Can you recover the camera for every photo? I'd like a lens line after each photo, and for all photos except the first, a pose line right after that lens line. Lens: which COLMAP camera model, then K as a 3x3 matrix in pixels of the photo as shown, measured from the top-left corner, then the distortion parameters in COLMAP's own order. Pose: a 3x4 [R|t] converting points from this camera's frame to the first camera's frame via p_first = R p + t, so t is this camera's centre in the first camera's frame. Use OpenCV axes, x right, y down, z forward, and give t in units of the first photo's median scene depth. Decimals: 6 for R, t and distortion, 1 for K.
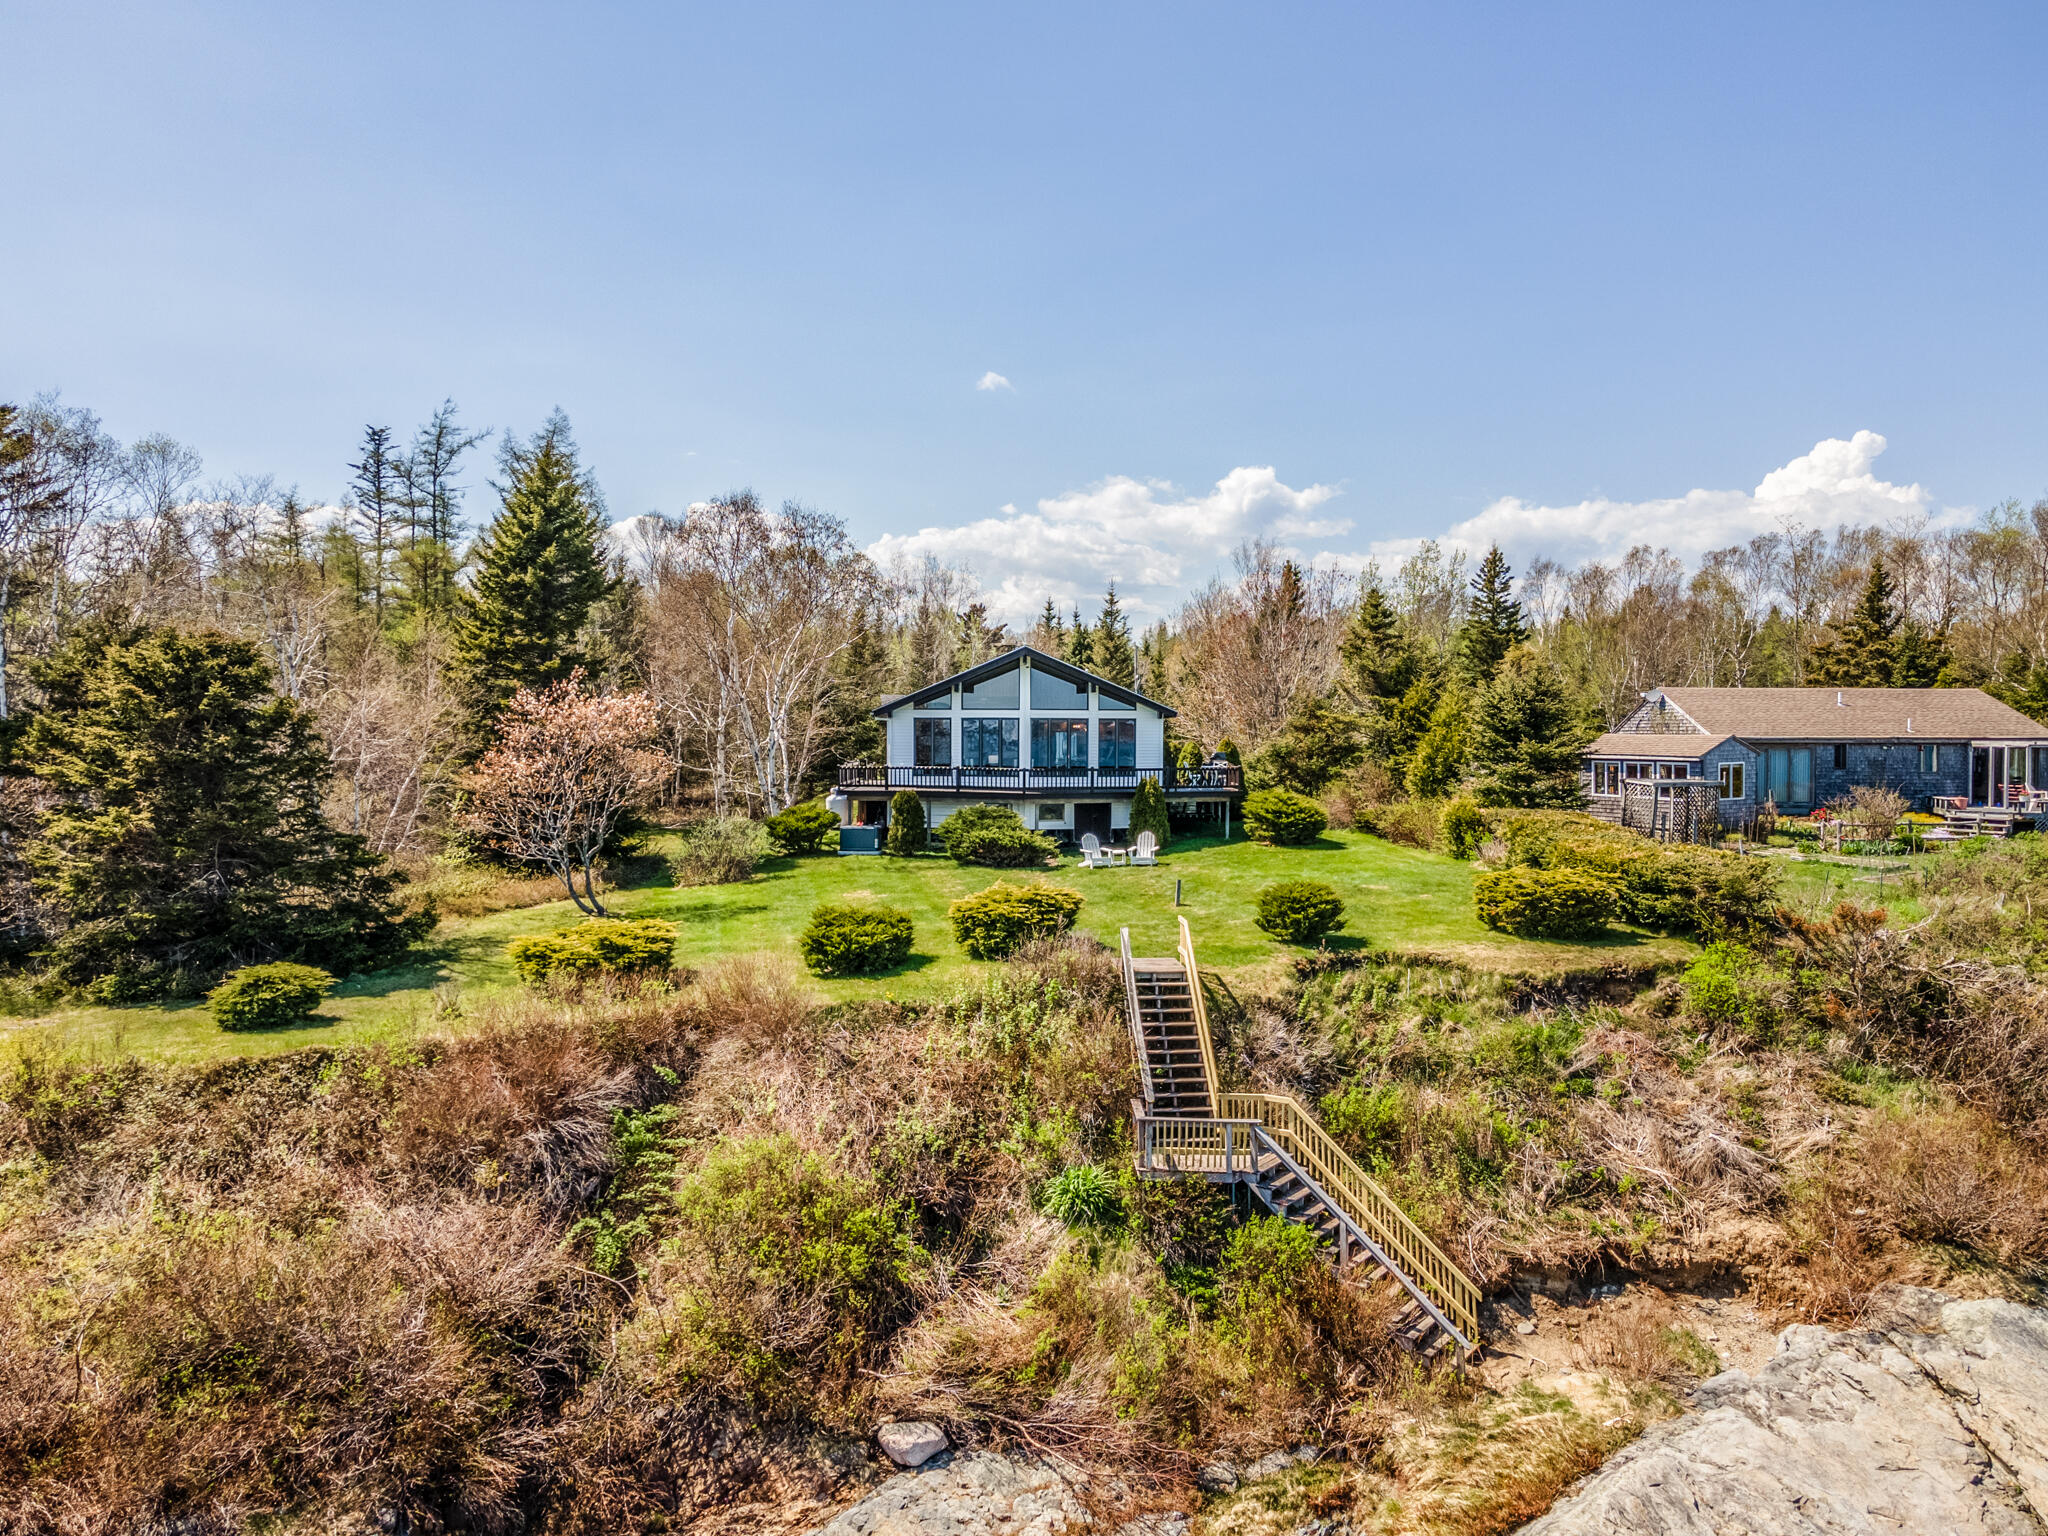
lens RADIAL K [[1498.3, 0, 1024.0], [0, 1498.3, 768.0], [0, 0, 1]] dist [0.040365, 0.003371]
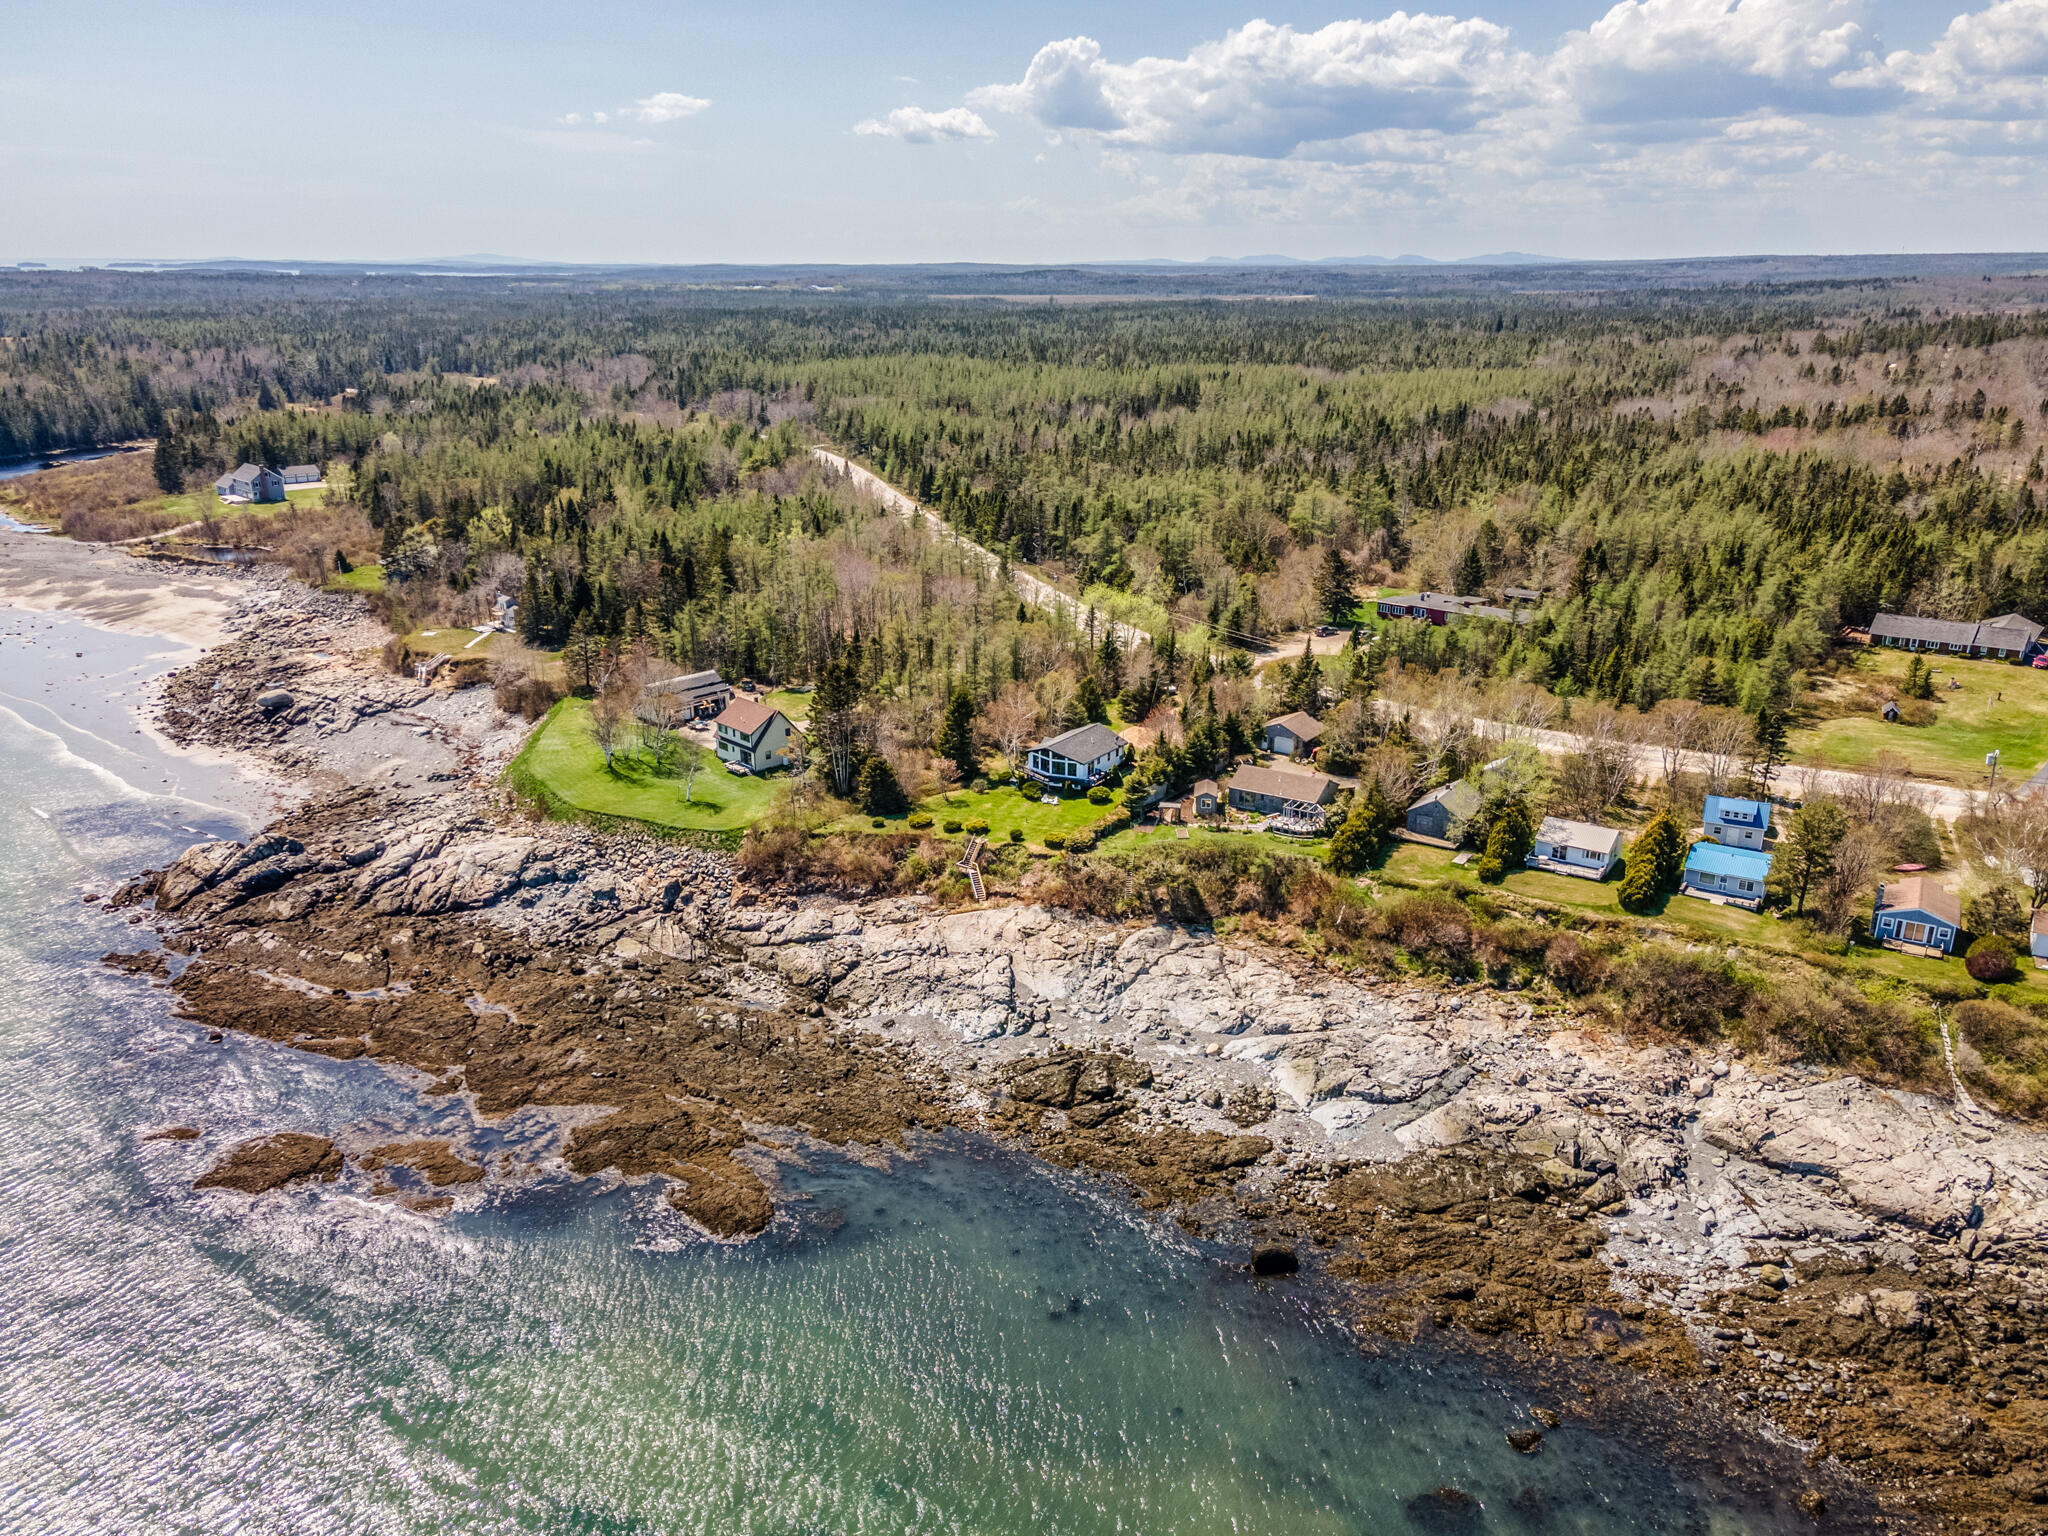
lens RADIAL K [[1475.8, 0, 1024.0], [0, 1475.8, 768.0], [0, 0, 1]] dist [0.037487, 0.007923]
pose [[0.823549, 0.177827, -0.538650, 3.677231], [-0.008188, 0.953219, 0.302171, -2.137580], [0.567186, -0.244442, 0.786478, -3.939688]]
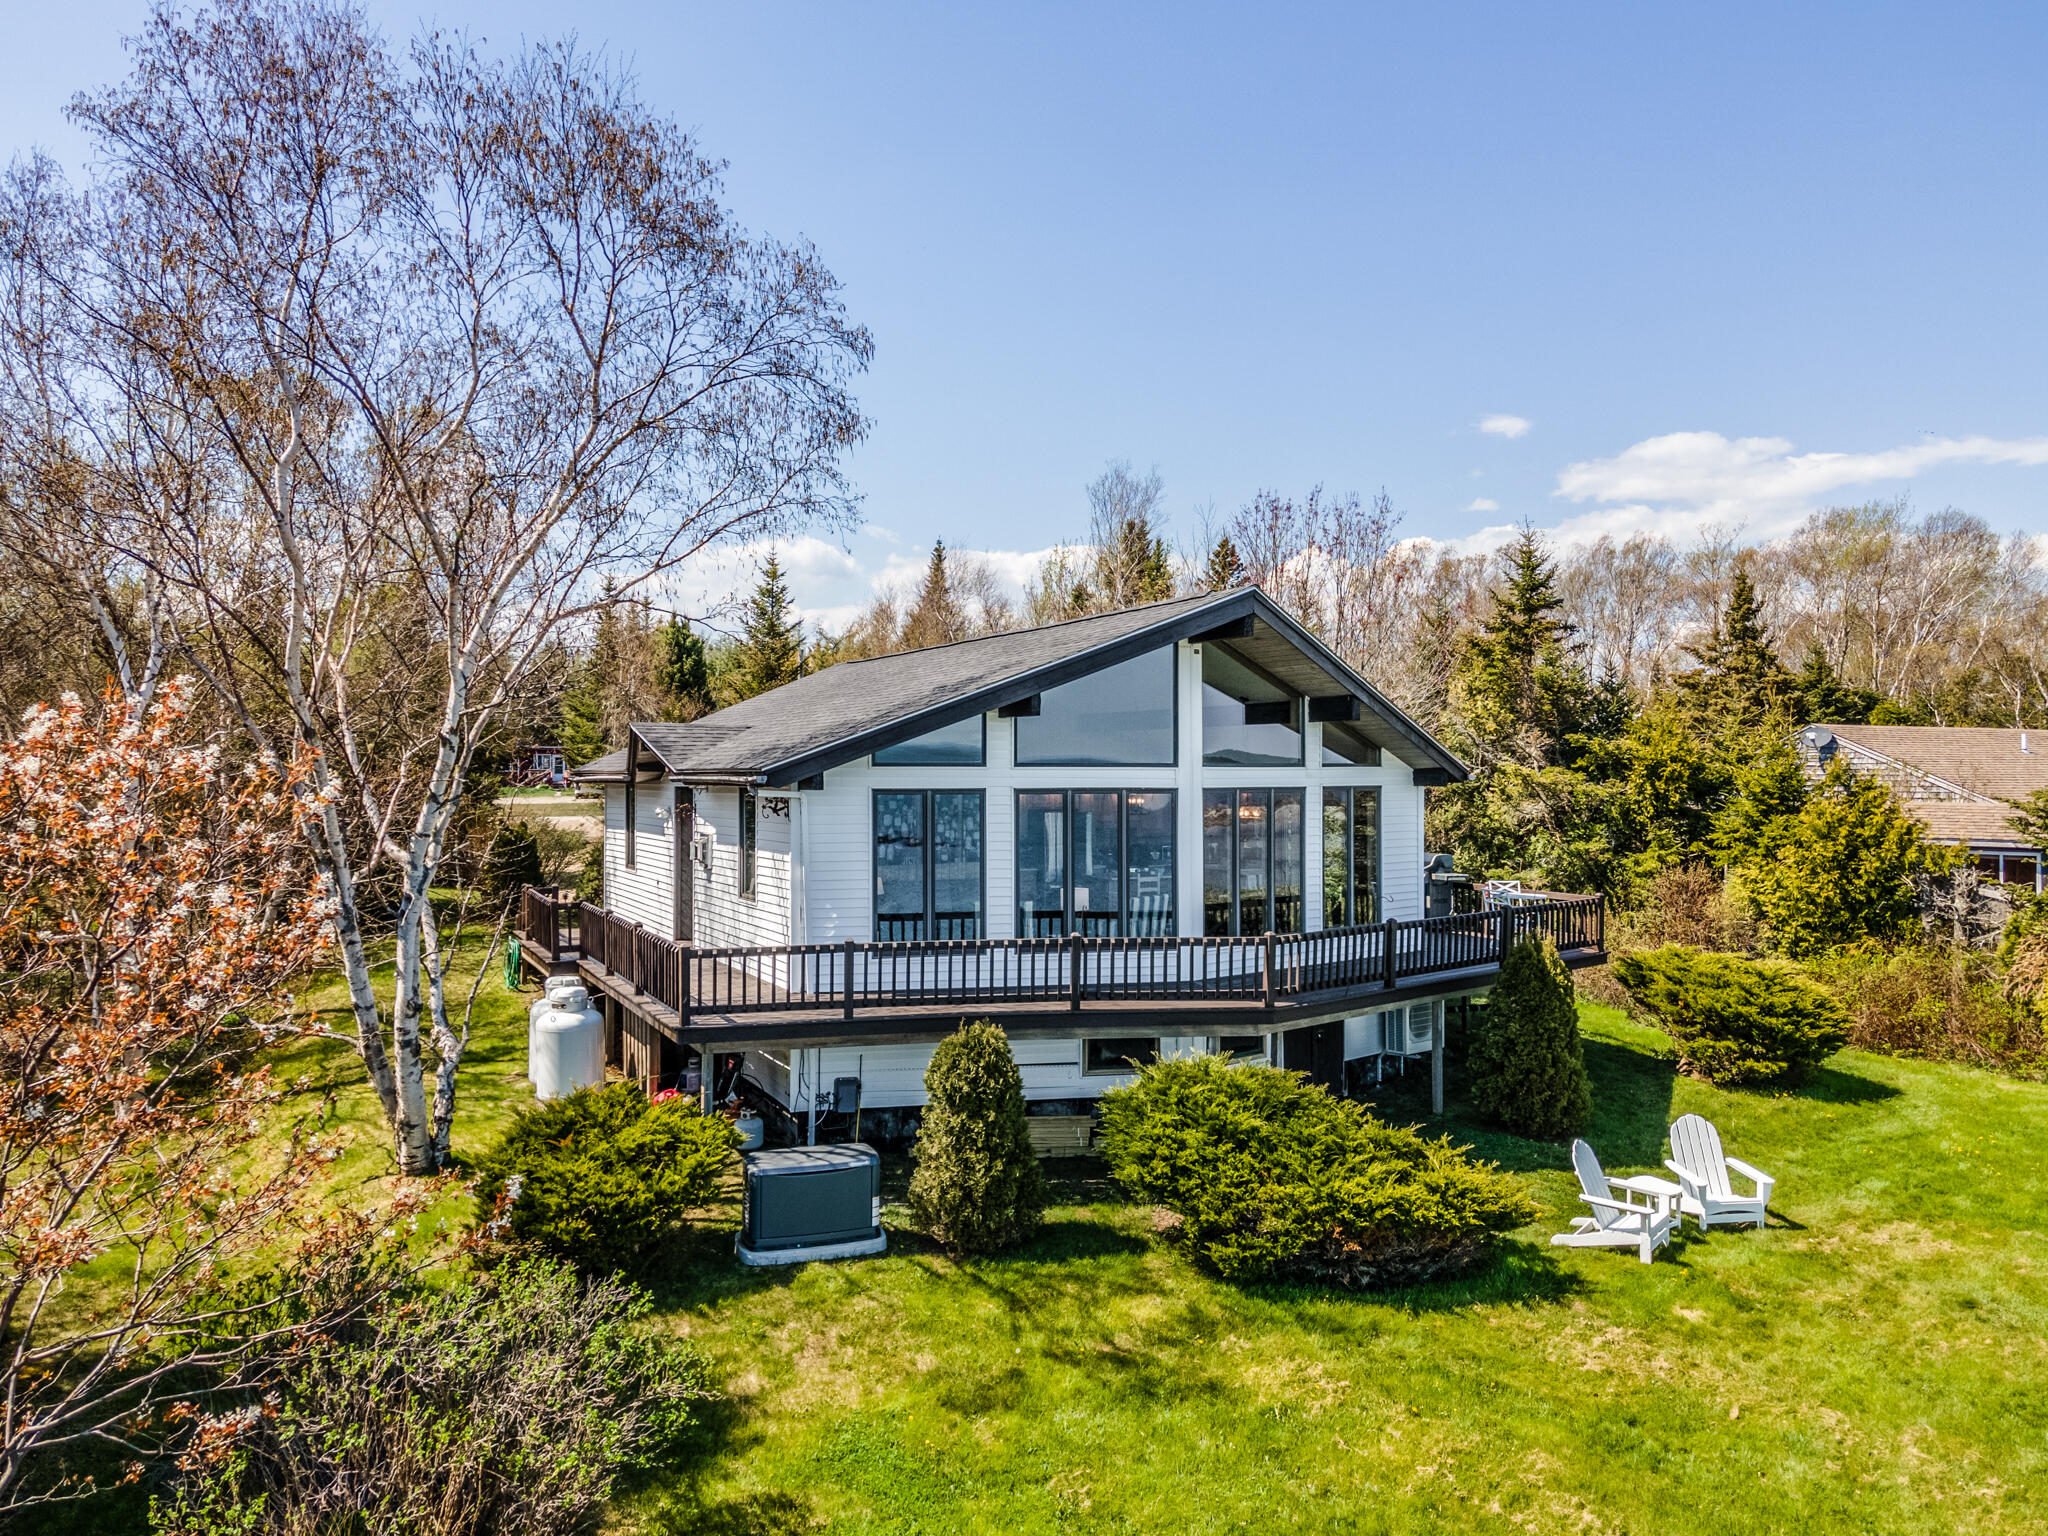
lens RADIAL K [[1498.3, 0, 1024.0], [0, 1498.3, 768.0], [0, 0, 1]] dist [0.040365, 0.003371]
pose [[0.896616, -0.000008, 0.442810, -0.331414], [0.006646, 0.999888, -0.013438, -0.057101], [-0.442760, 0.014992, 0.896515, 1.134129]]
